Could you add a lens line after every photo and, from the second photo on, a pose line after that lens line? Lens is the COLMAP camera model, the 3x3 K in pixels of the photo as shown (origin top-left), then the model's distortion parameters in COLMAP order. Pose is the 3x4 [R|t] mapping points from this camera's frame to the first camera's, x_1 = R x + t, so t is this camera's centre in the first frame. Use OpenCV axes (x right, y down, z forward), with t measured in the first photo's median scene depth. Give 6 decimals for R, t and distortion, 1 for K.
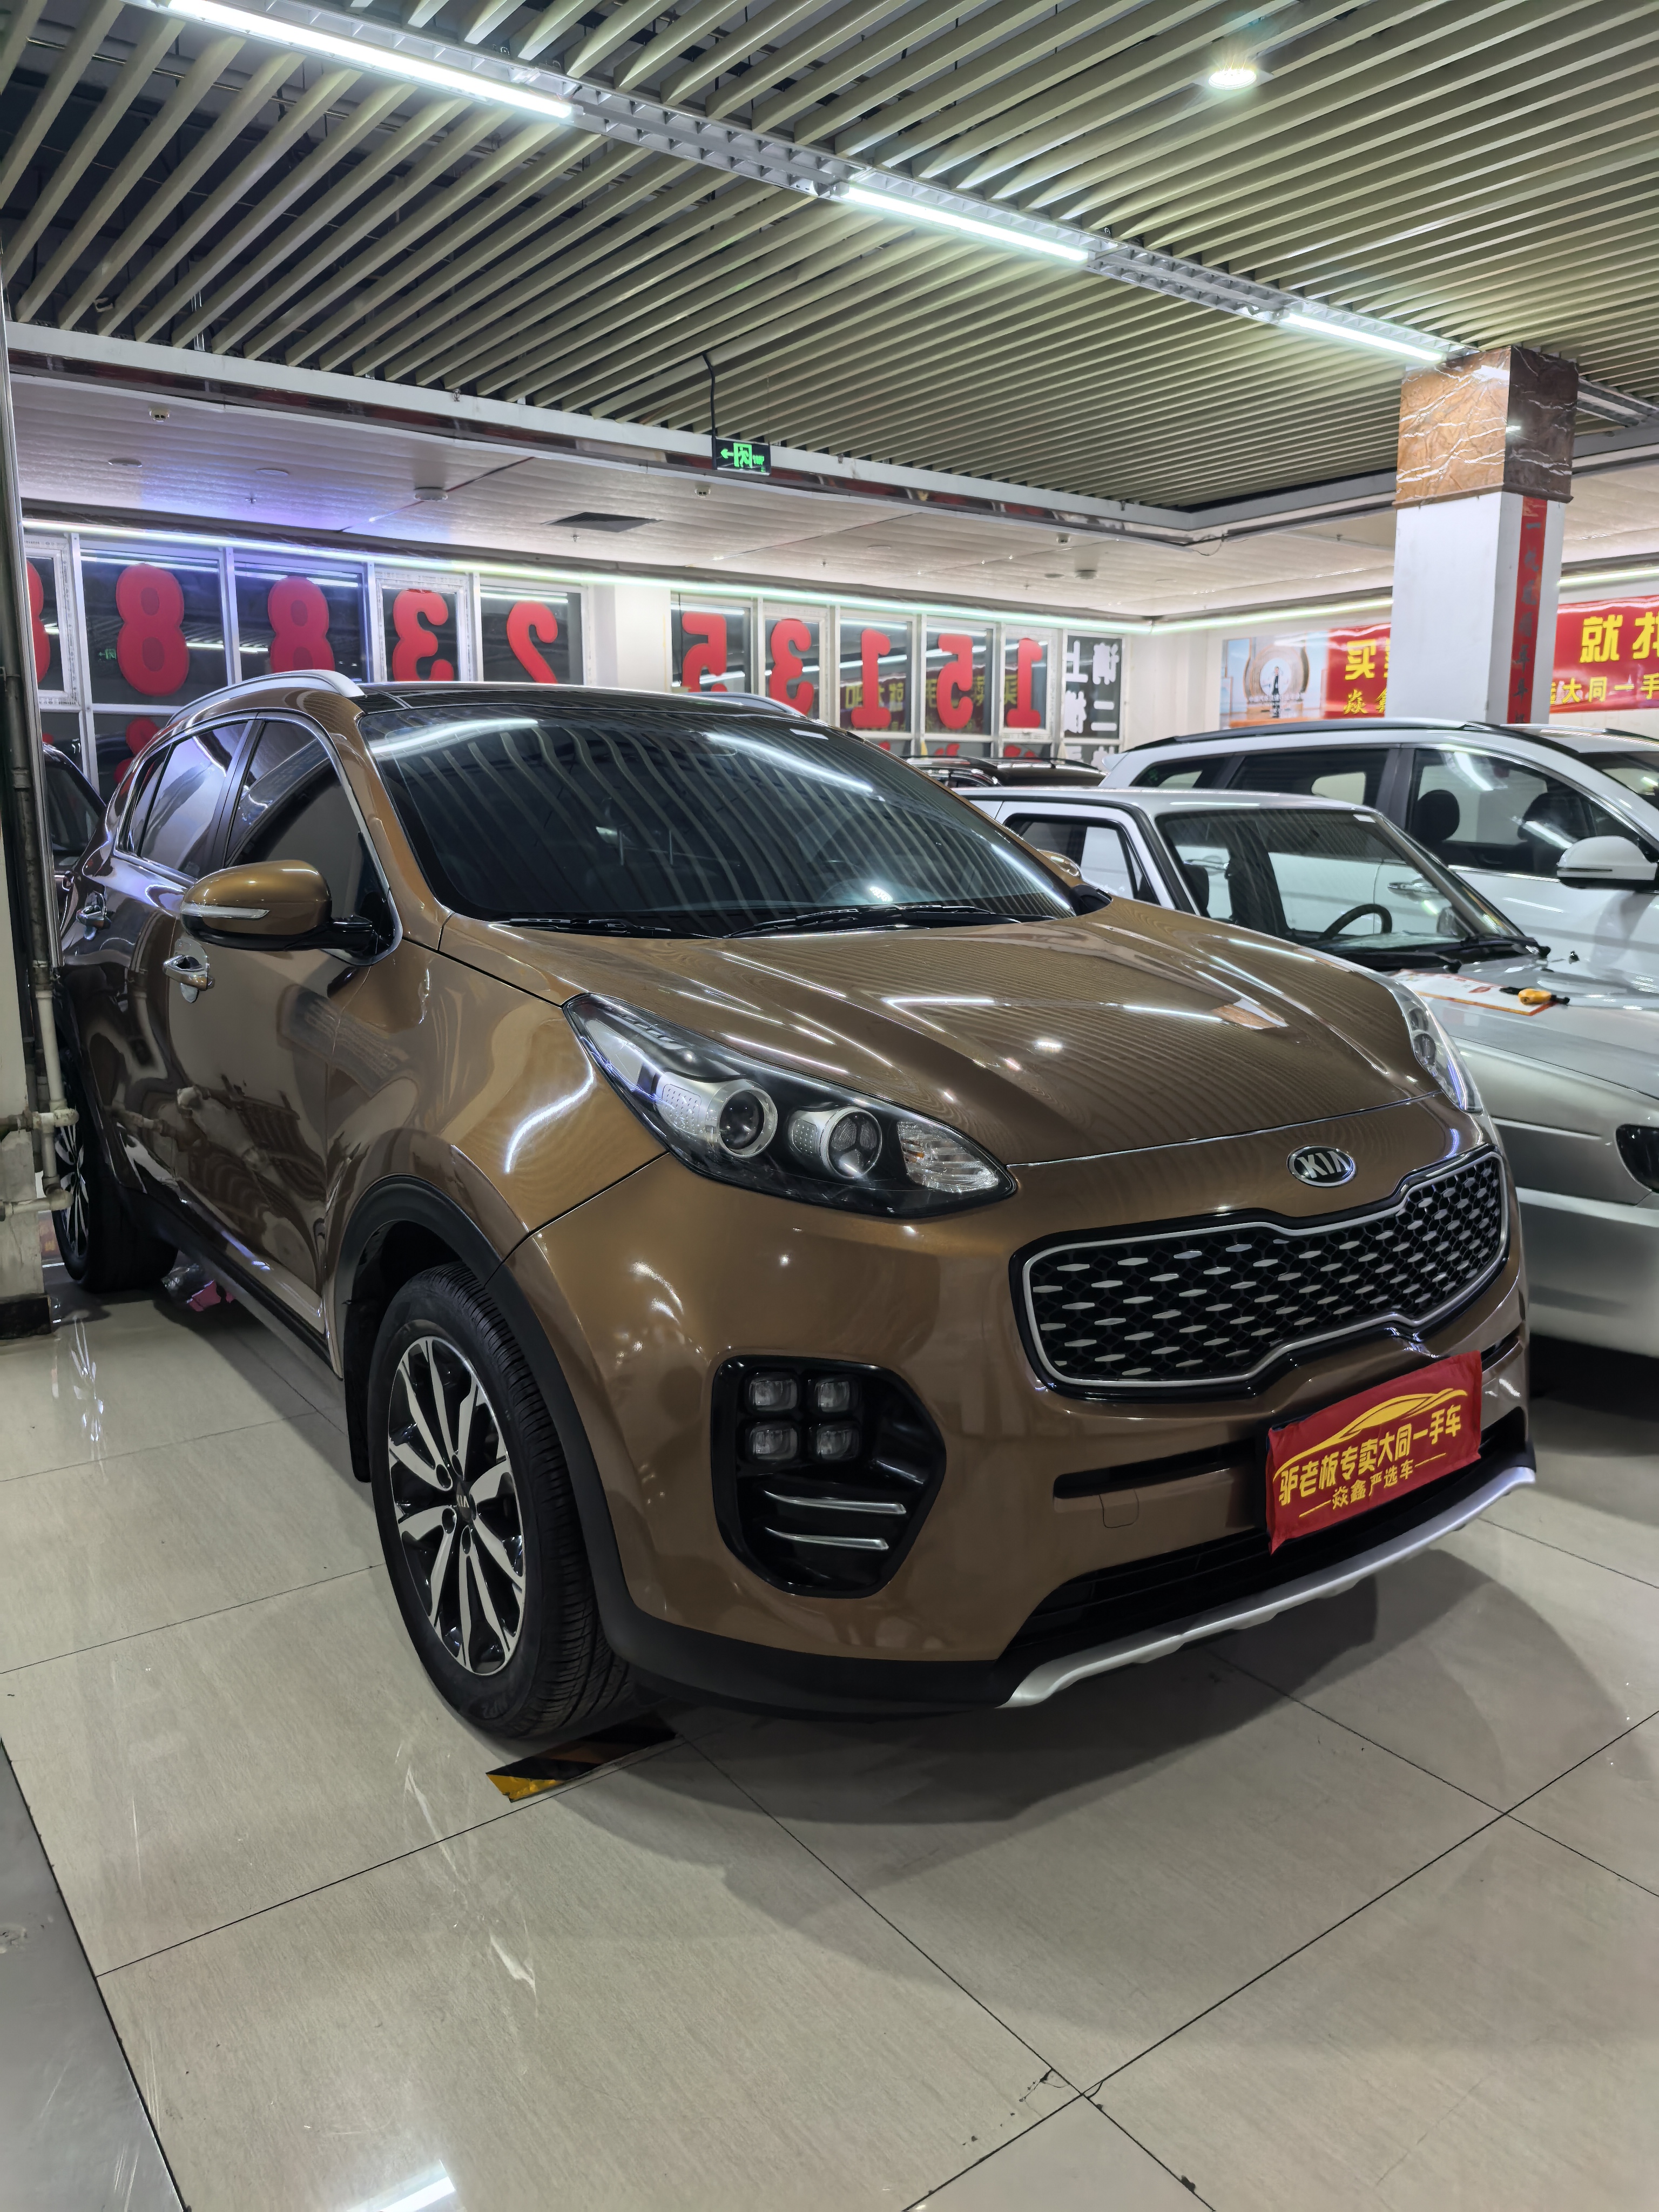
lens RADIAL K [[1547.8, 0, 820.7], [0, 1547.8, 1104.8], [0, 0, 1]] dist [0.014018, -0.024887]
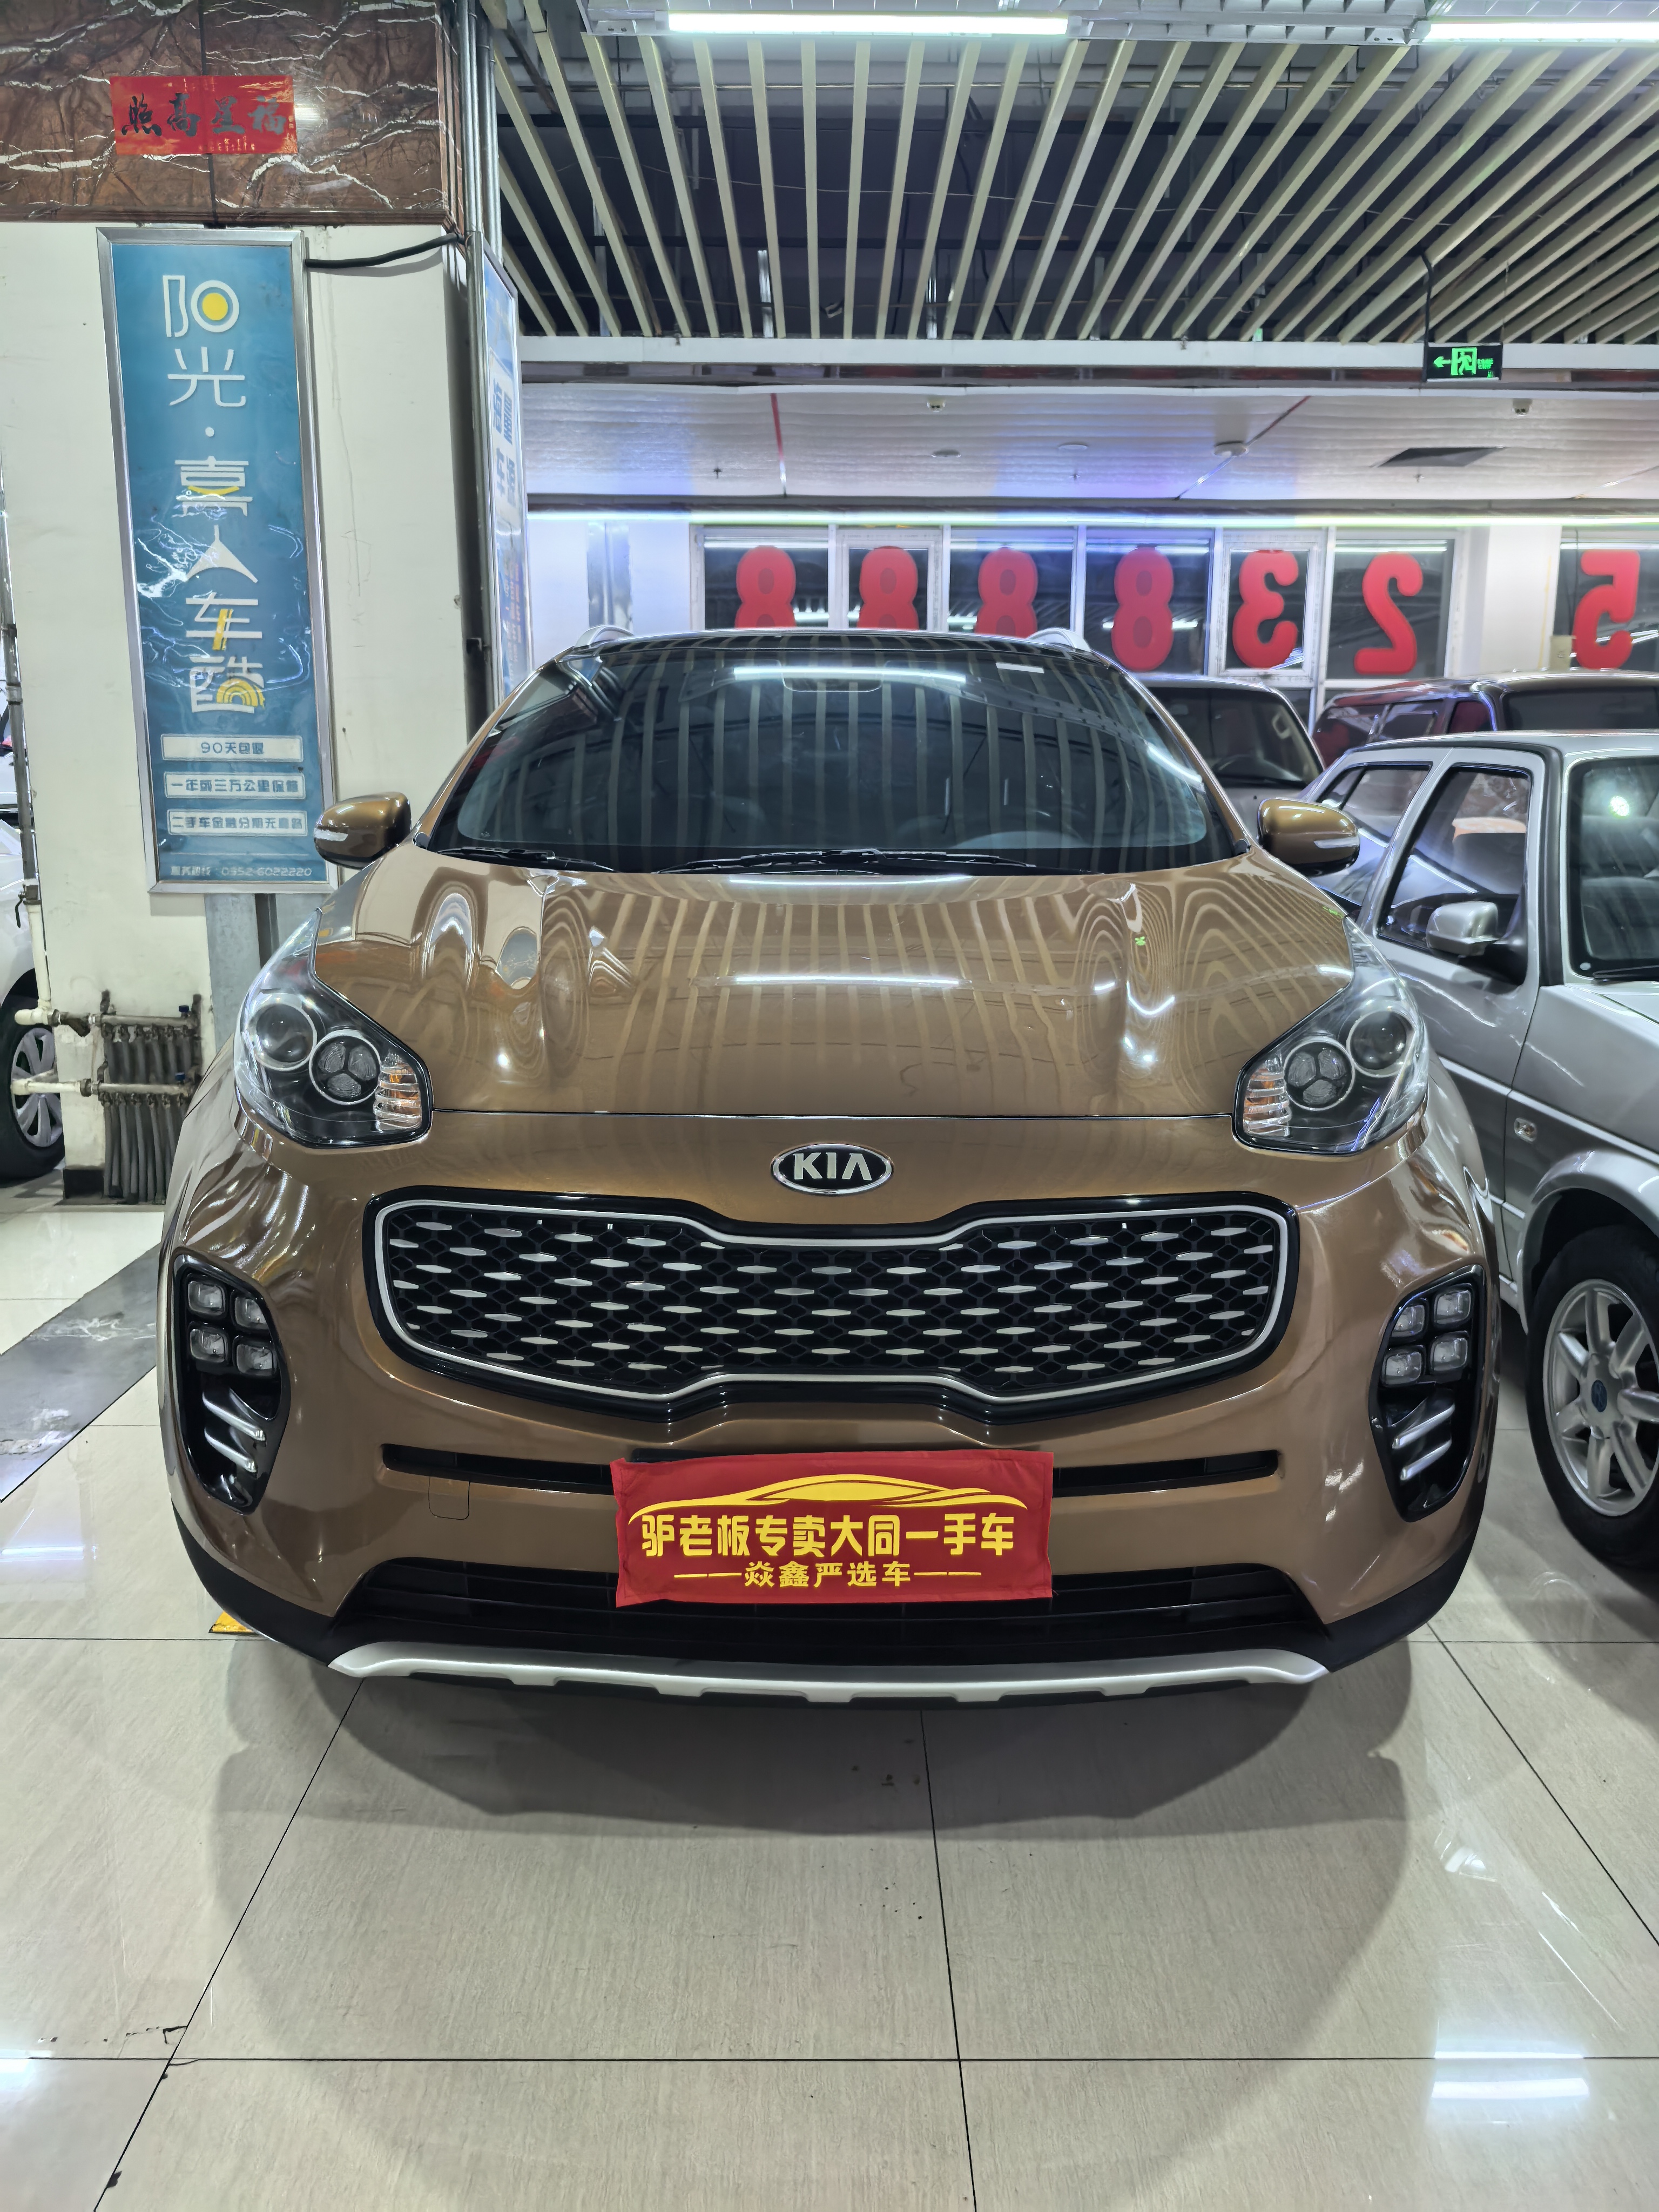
lens RADIAL K [[1547.8, 0, 820.7], [0, 1547.8, 1104.8], [0, 0, 1]] dist [0.014018, -0.024887]
pose [[0.812831, 0.120228, -0.569957, 0.507135], [-0.111137, 0.992503, 0.050865, -0.022214], [0.571800, 0.021999, 0.820098, 0.223839]]
